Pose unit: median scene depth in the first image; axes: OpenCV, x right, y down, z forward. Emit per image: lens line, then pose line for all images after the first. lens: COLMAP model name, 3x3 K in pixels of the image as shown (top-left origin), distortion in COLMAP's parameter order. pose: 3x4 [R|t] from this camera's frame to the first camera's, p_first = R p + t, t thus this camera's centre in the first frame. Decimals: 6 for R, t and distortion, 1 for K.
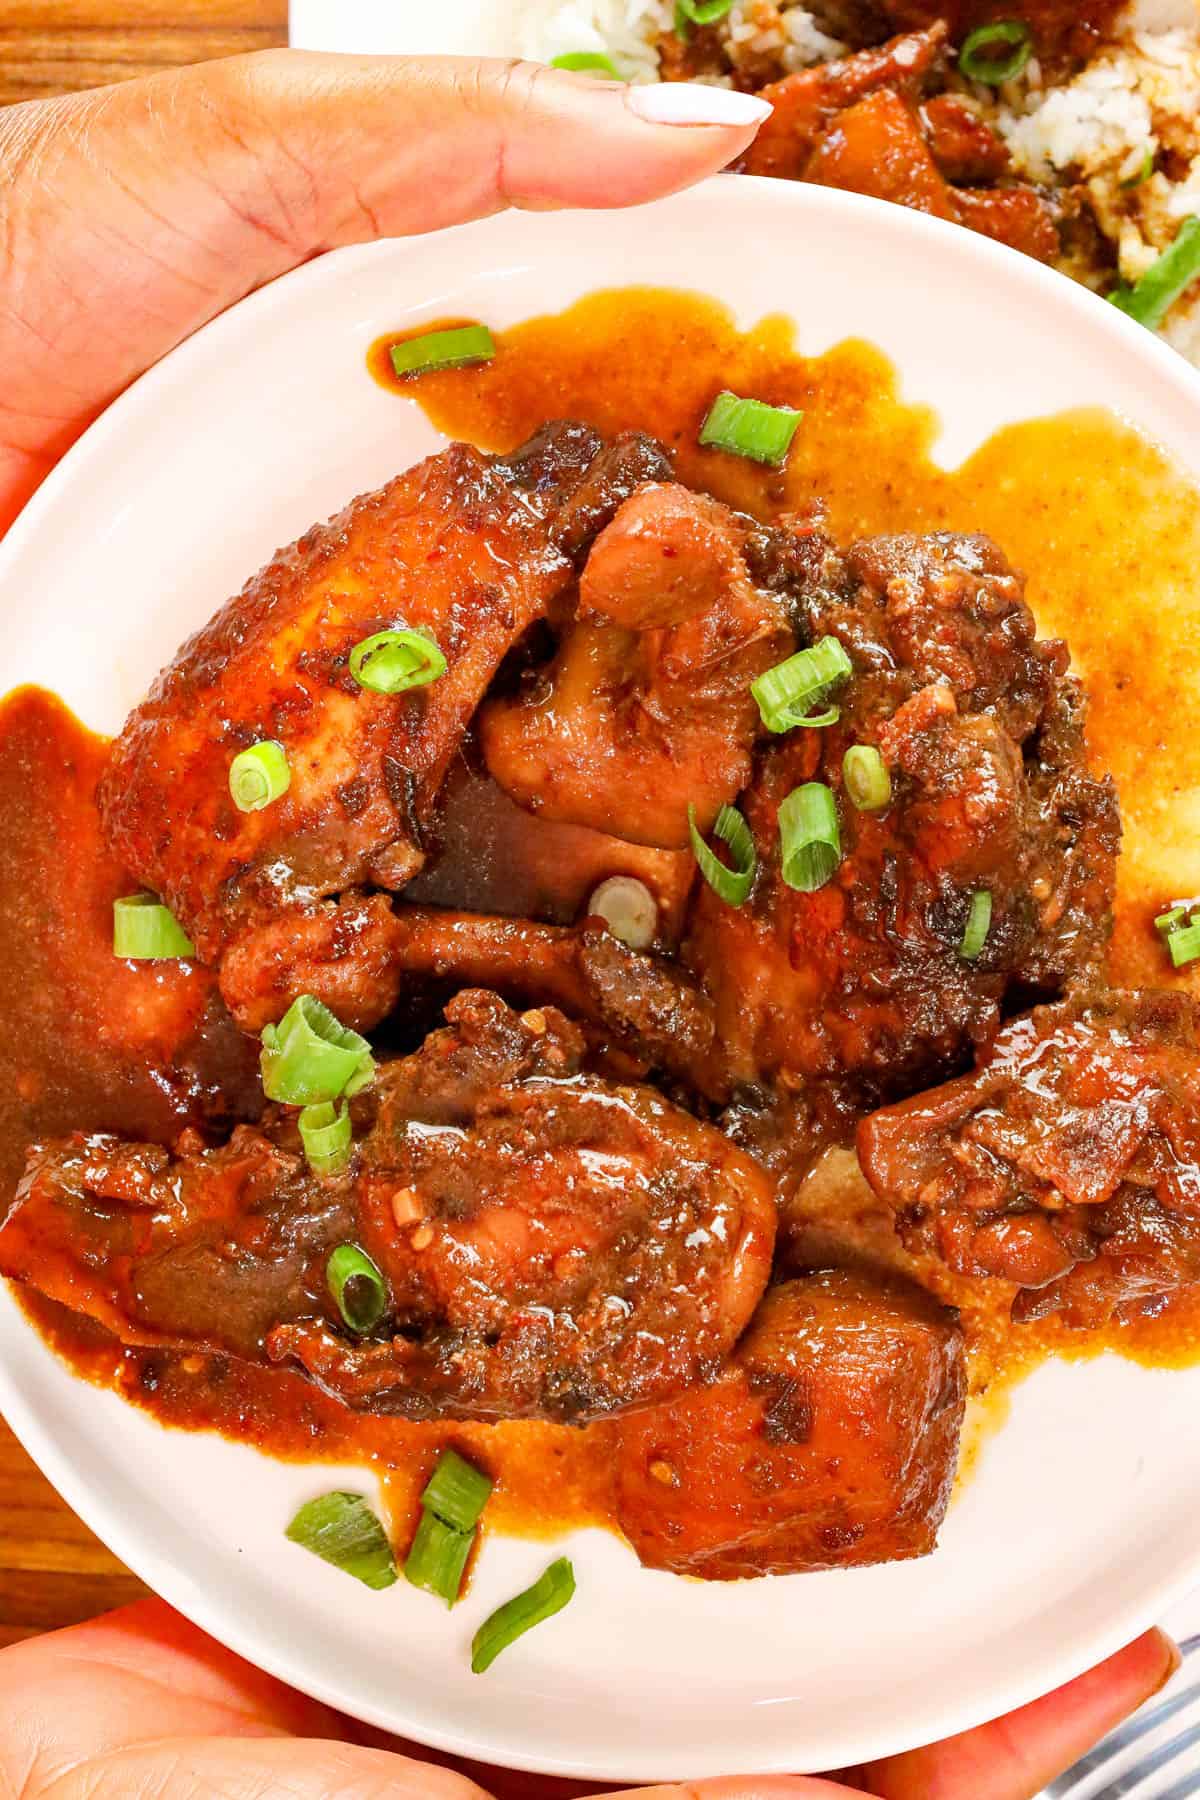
lens RADIAL K [[4769.8, 0, 600.0], [0, 4769.8, 900.0], [0, 0, 1]] dist [-0.504349, -0.276906]
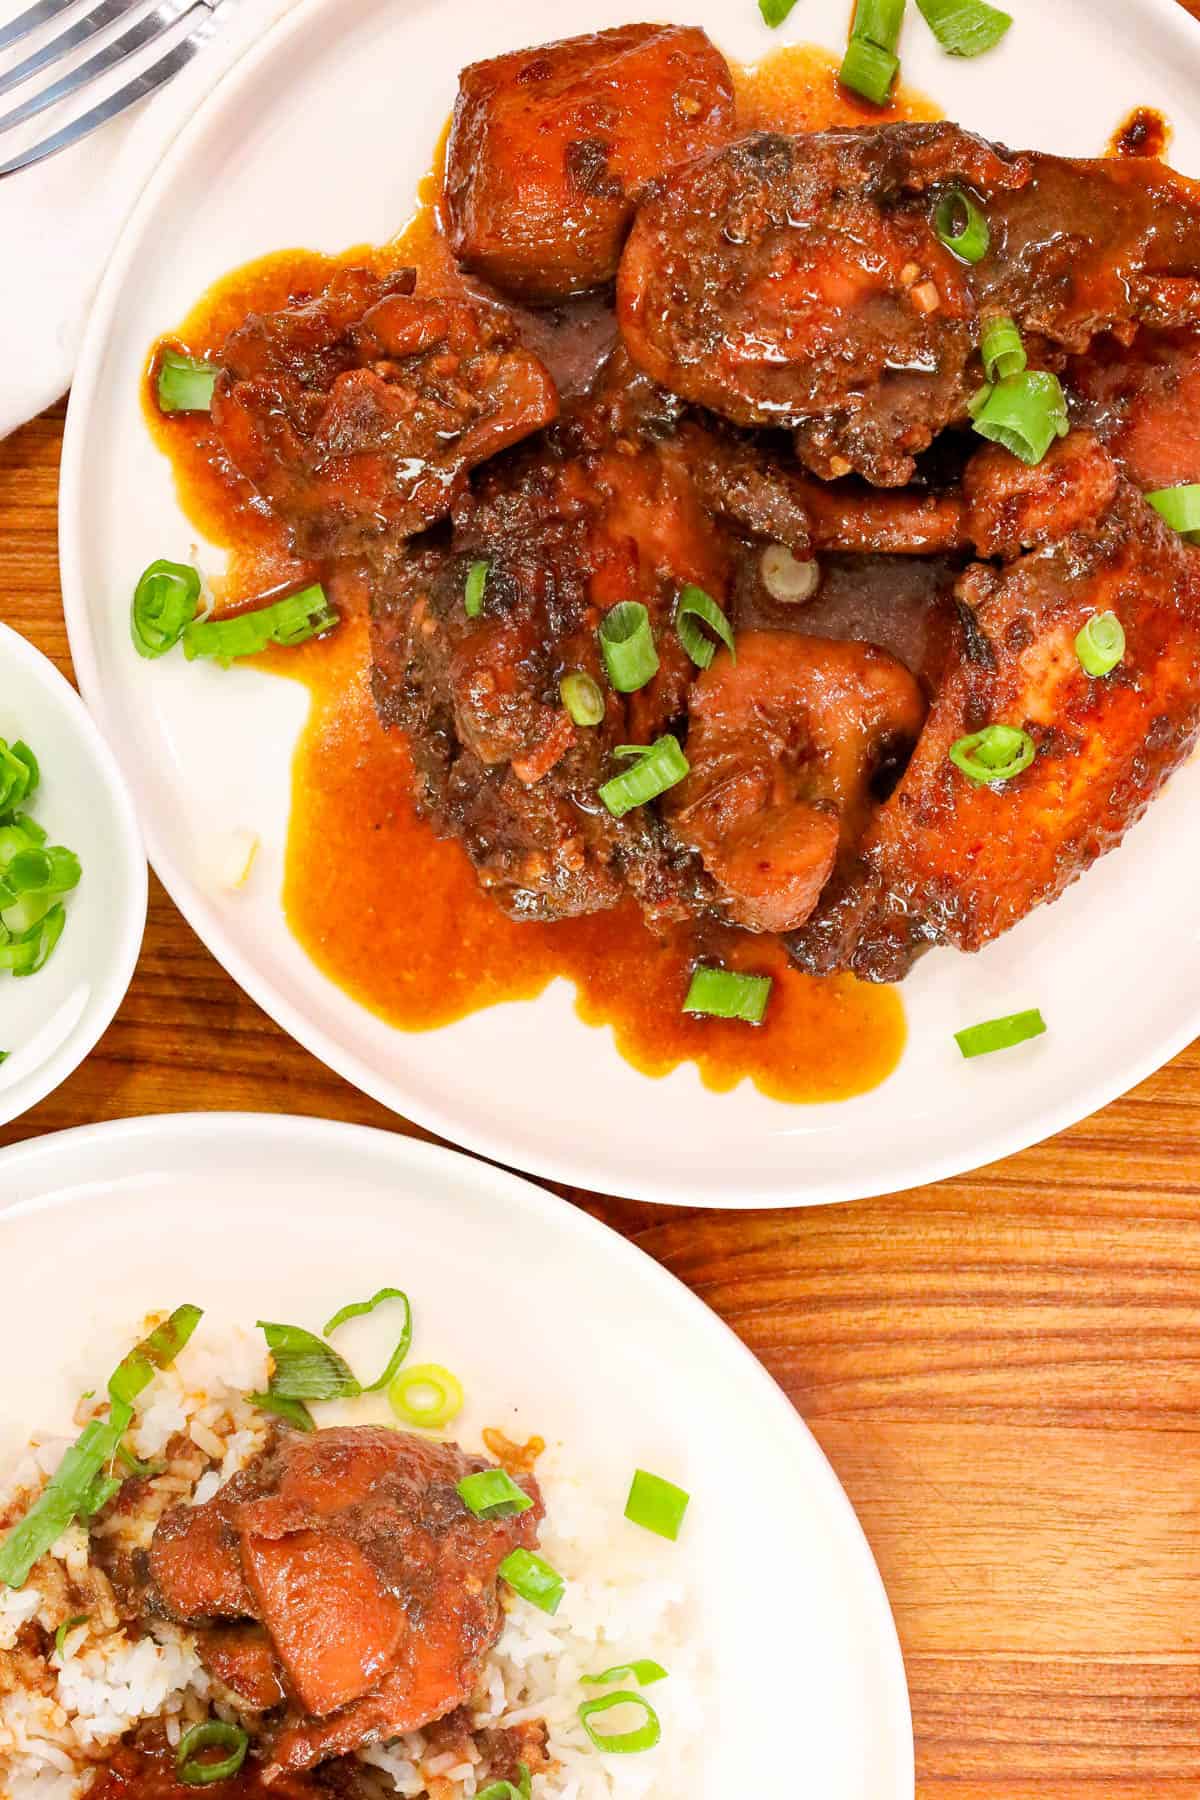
lens RADIAL K [[4769.8, 0, 600.0], [0, 4769.8, 900.0], [0, 0, 1]] dist [-0.504349, -0.276906]
pose [[-0.986591, 0.116443, 0.114365, -0.076572], [-0.118668, -0.992851, -0.012816, -0.059231], [0.112055, -0.026216, 0.993356, -0.178050]]
